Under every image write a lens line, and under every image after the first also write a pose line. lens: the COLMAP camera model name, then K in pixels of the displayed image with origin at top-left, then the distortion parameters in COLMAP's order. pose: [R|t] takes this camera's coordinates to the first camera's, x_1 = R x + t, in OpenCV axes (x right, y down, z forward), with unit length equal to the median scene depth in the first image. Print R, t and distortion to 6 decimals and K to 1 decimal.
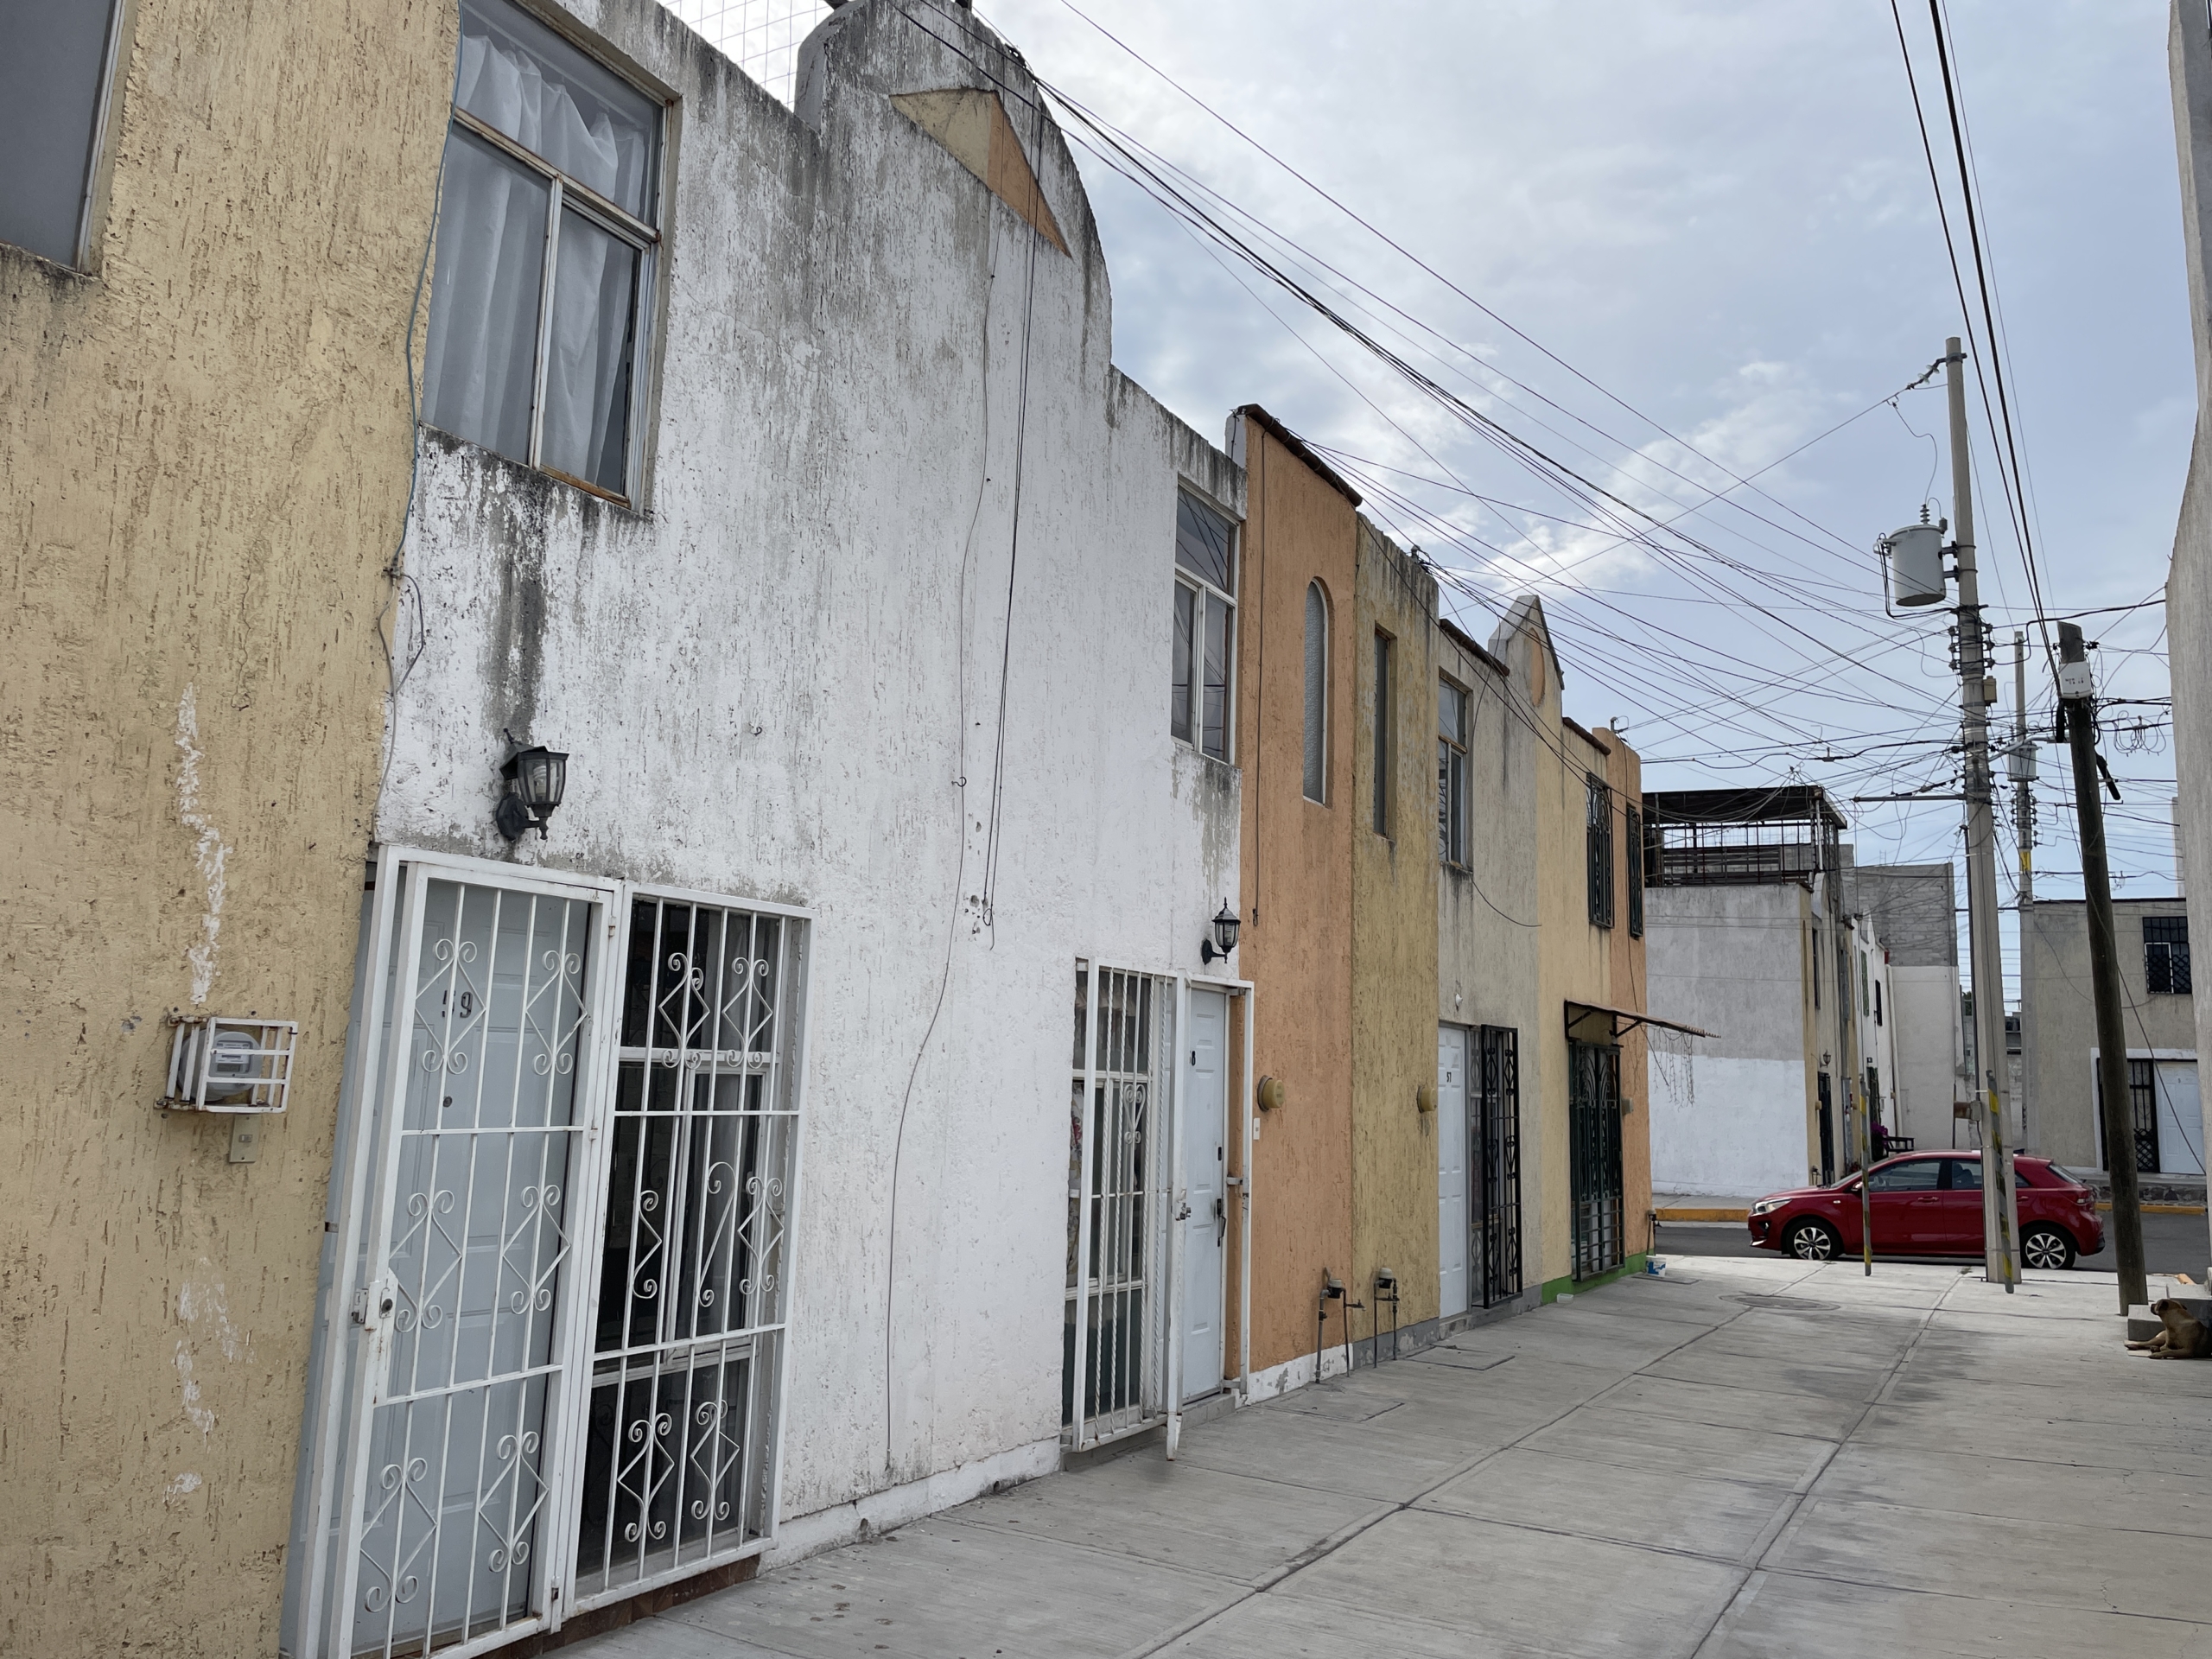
lens RADIAL K [[1662.9, 0, 1121.1], [0, 1662.9, 805.5], [0, 0, 1]] dist [0.087340, -0.090358]
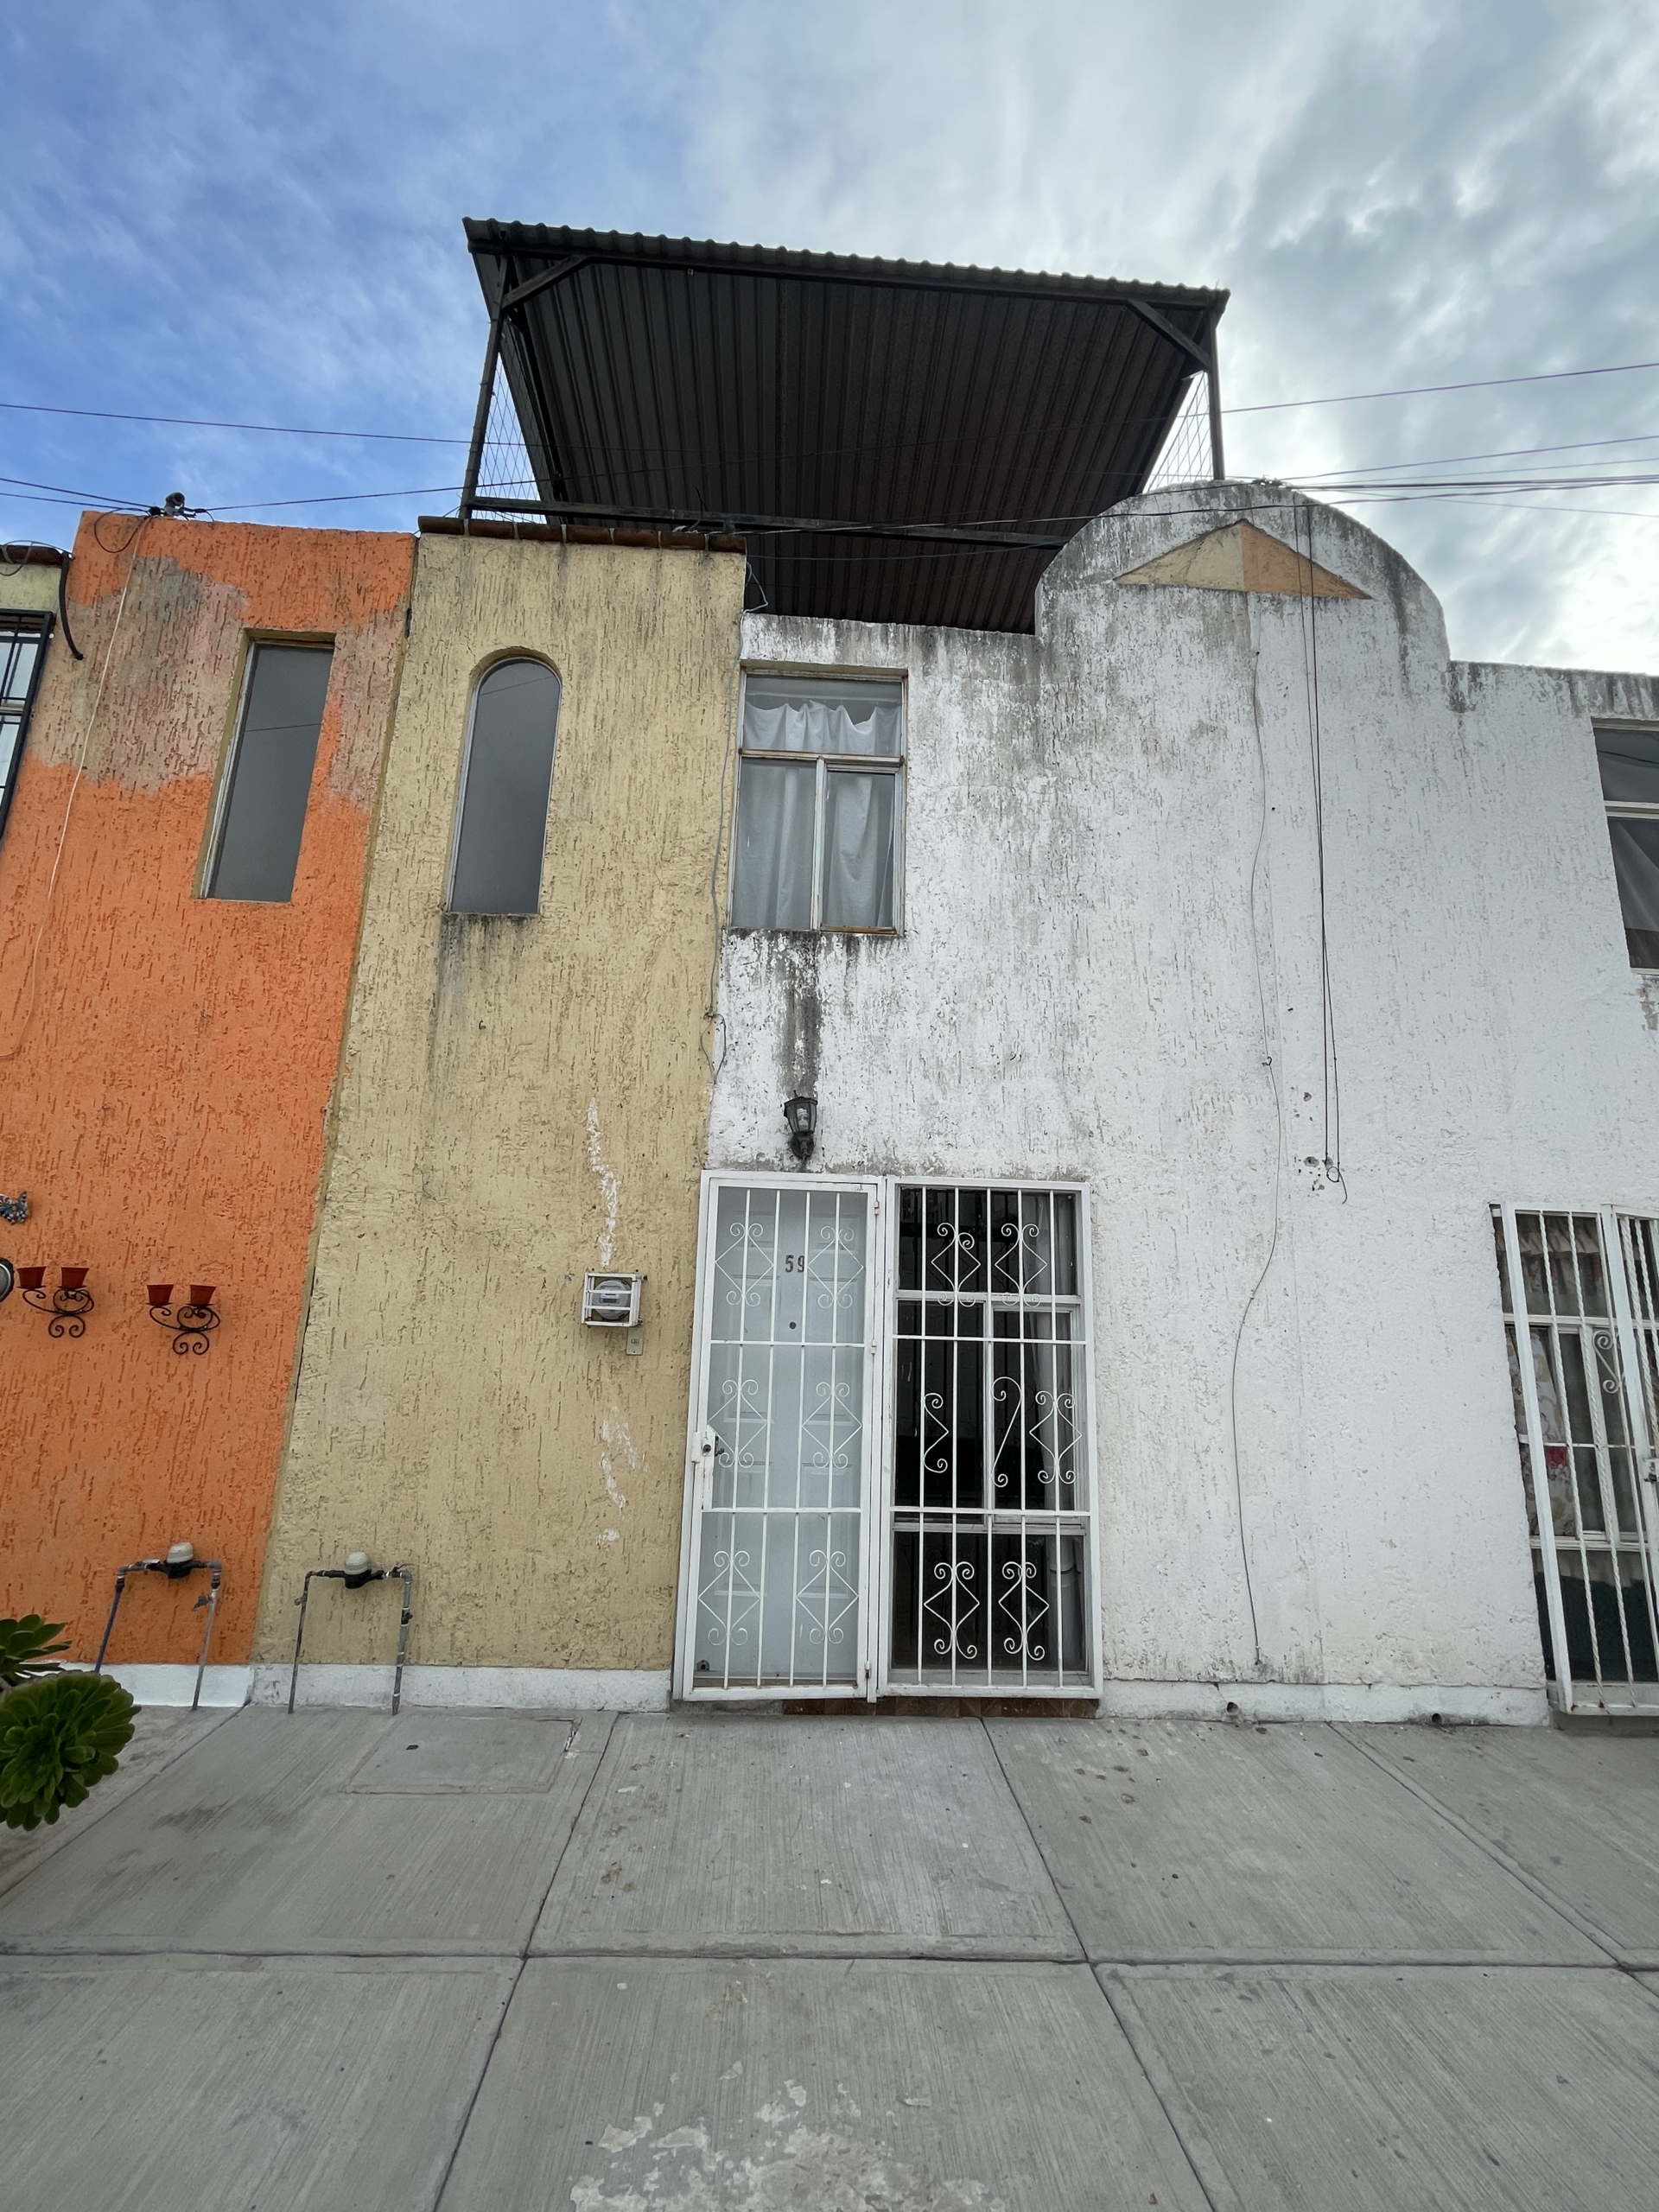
lens RADIAL K [[893.6, 0, 821.6], [0, 893.6, 1108.1], [0, 0, 1]] dist [-0.003225, -0.000053]
pose [[0.526506, -0.185983, -0.829580, 0.309474], [0.123598, 0.982157, -0.141745, 0.083543], [0.841139, -0.027905, 0.540098, 0.491717]]
